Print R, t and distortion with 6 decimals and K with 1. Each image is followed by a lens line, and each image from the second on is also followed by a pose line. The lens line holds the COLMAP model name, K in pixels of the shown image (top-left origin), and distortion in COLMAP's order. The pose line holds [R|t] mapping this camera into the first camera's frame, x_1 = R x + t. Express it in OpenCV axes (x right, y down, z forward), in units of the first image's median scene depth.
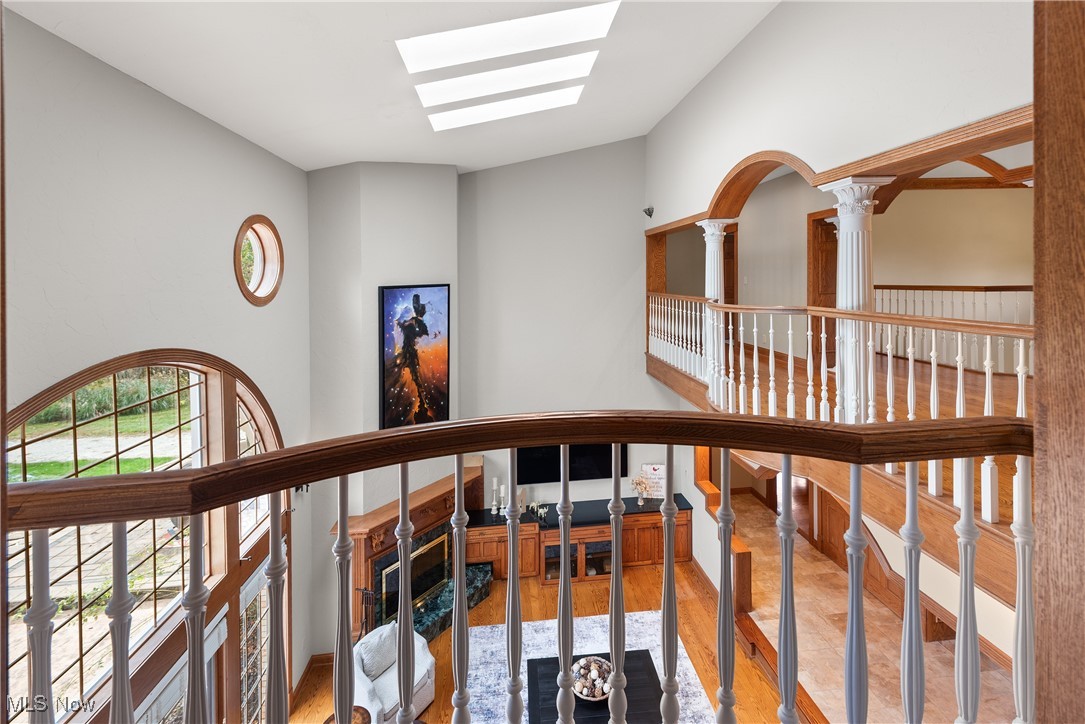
lens RADIAL K [[428.9, 0, 547.6], [0, 428.9, 281.8], [0, 0, 1]] dist [0.001917, -0.000724]
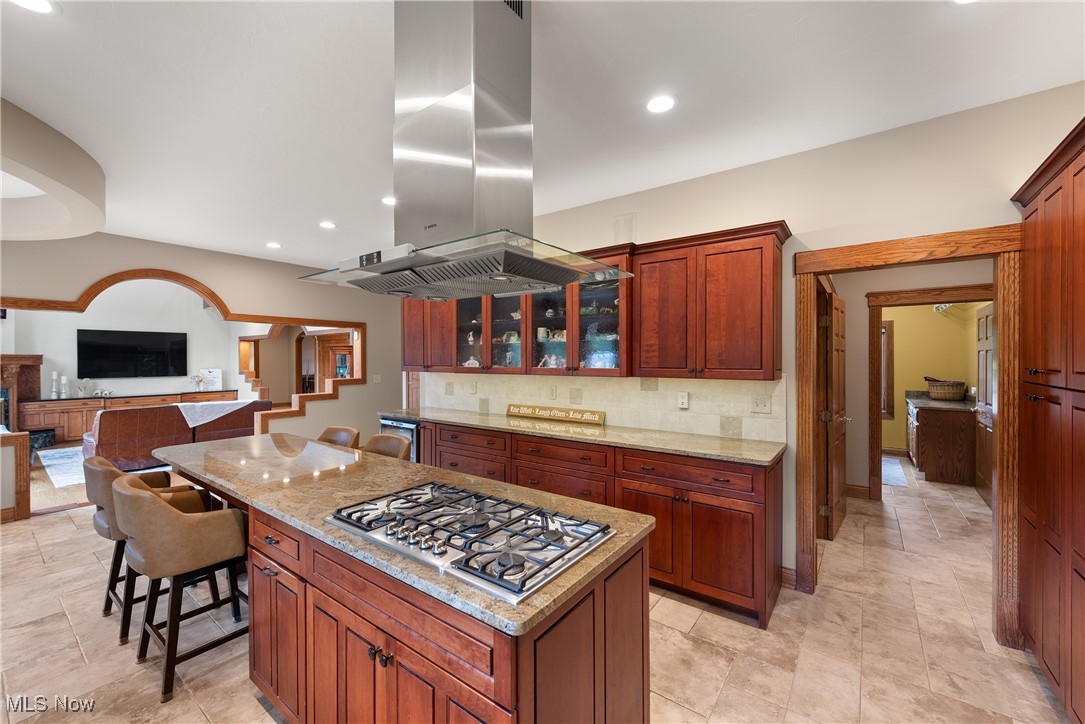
lens RADIAL K [[428.9, 0, 541.8], [0, 428.9, 359.5], [0, 0, 1]] dist [0.001917, -0.000724]
pose [[0.664049, 0.005840, 0.747667, -0.137199], [-0.001556, 0.999978, -0.006429, 0.510307], [-0.747688, 0.003106, 0.664043, -1.072048]]
